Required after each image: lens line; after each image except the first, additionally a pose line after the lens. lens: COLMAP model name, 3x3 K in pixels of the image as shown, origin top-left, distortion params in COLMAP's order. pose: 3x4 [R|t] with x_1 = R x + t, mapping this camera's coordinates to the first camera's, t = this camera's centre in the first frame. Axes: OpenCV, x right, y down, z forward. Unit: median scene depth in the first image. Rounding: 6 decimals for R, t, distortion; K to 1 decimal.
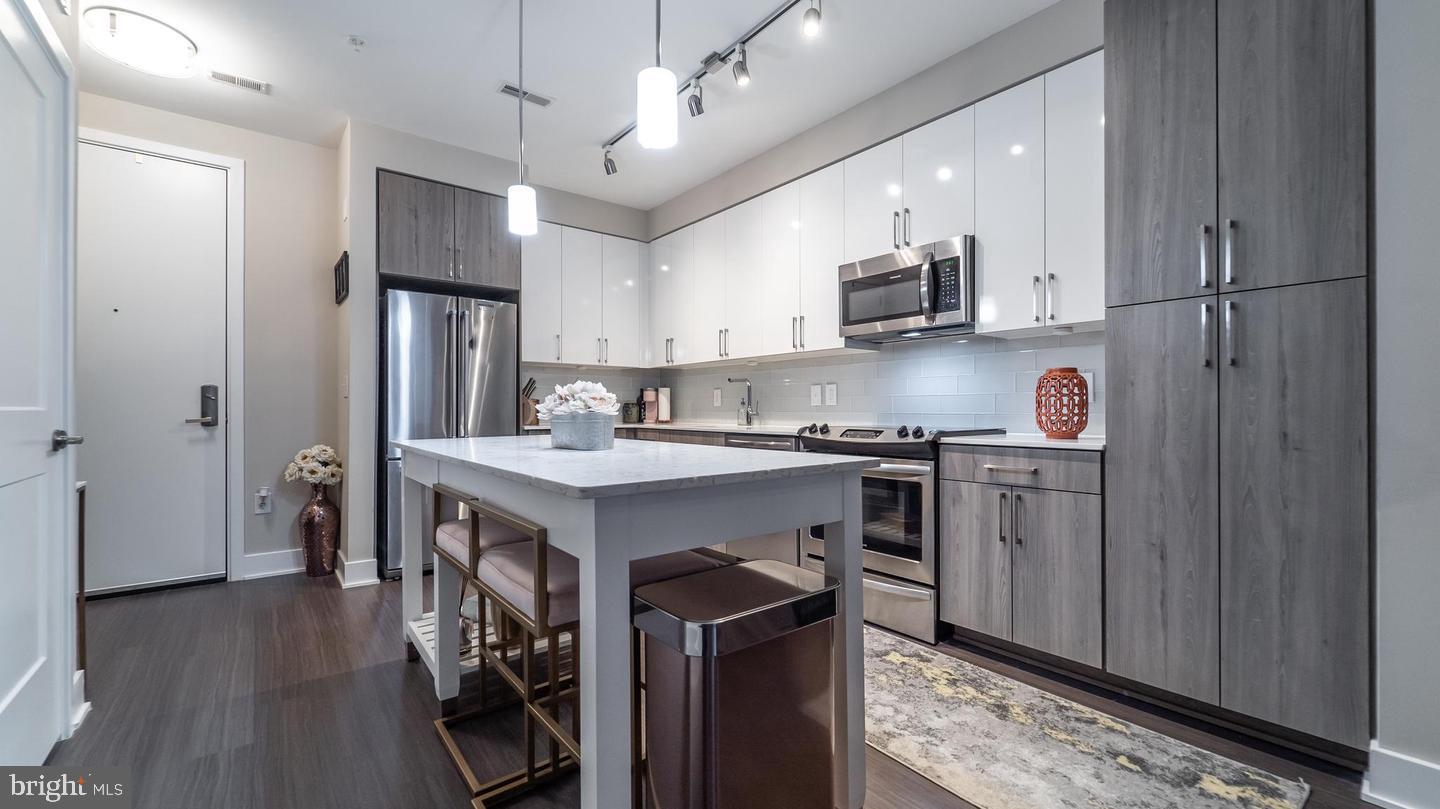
lens RADIAL K [[582.5, 0, 731.8], [0, 582.5, 412.3], [0, 0, 1]] dist [-0.009923, -0.000374]
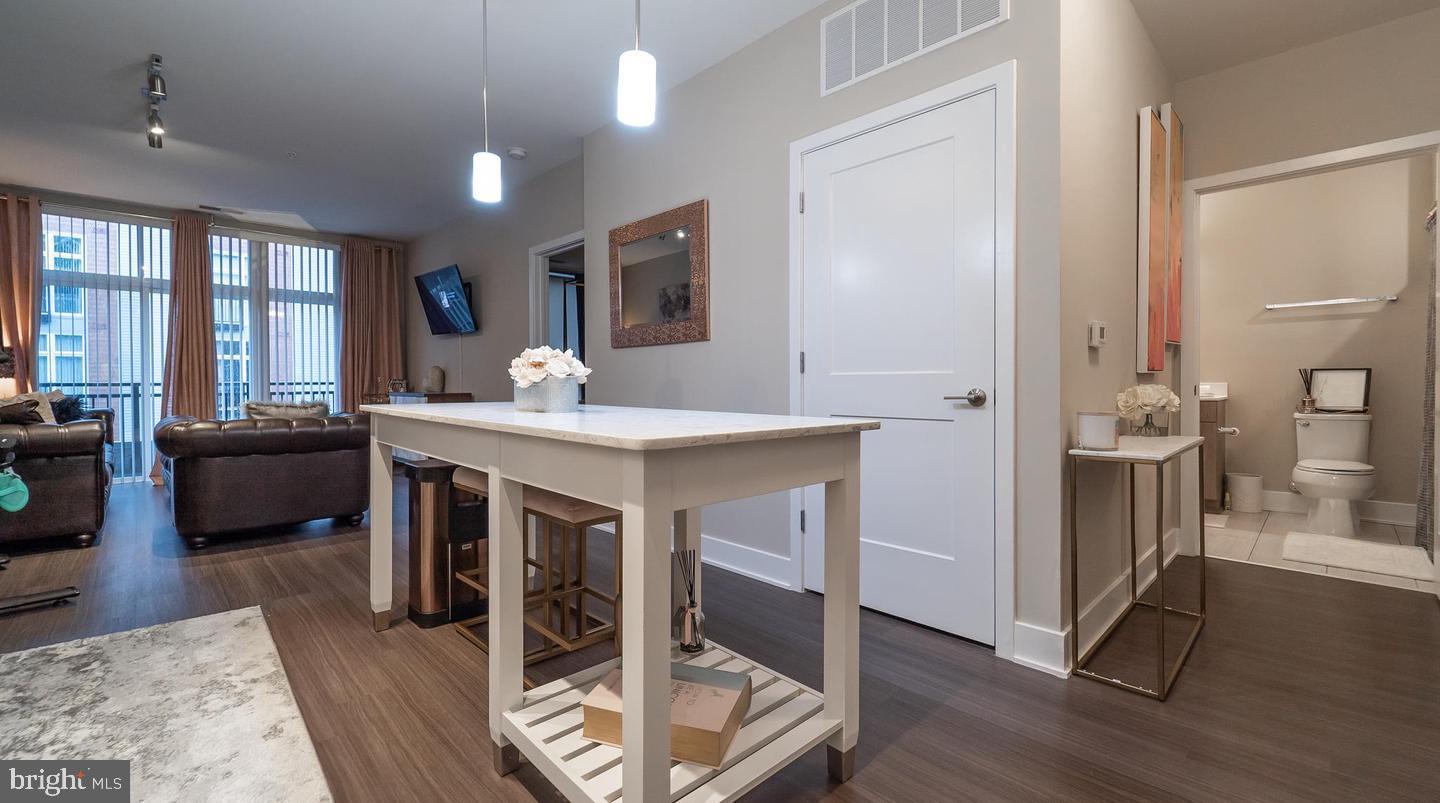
lens RADIAL K [[582.5, 0, 705.5], [0, 582.5, 388.8], [0, 0, 1]] dist [-0.009923, -0.000374]
pose [[-0.997207, 0.004081, -0.074576, -0.413942], [0.002892, 0.999867, 0.016039, 0.003590], [0.074632, 0.015779, -0.997086, 1.827513]]
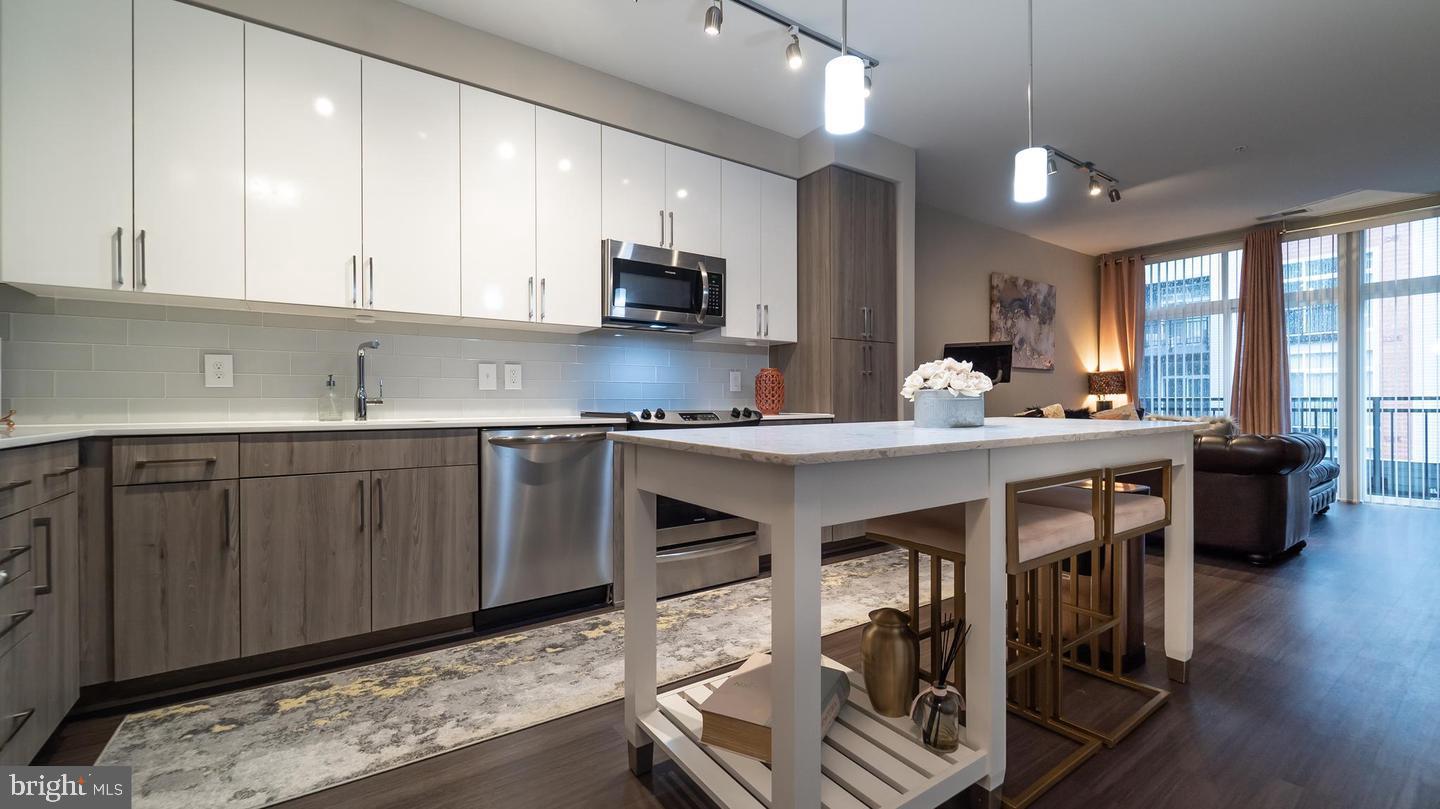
lens RADIAL K [[582.5, 0, 727.5], [0, 582.5, 396.3], [0, 0, 1]] dist [-0.009923, -0.000374]
pose [[0.070913, 0.004892, 0.997471, -1.137569], [0.005240, 0.999972, -0.005276, 0.007413], [-0.997469, 0.005600, 0.070885, 1.160828]]
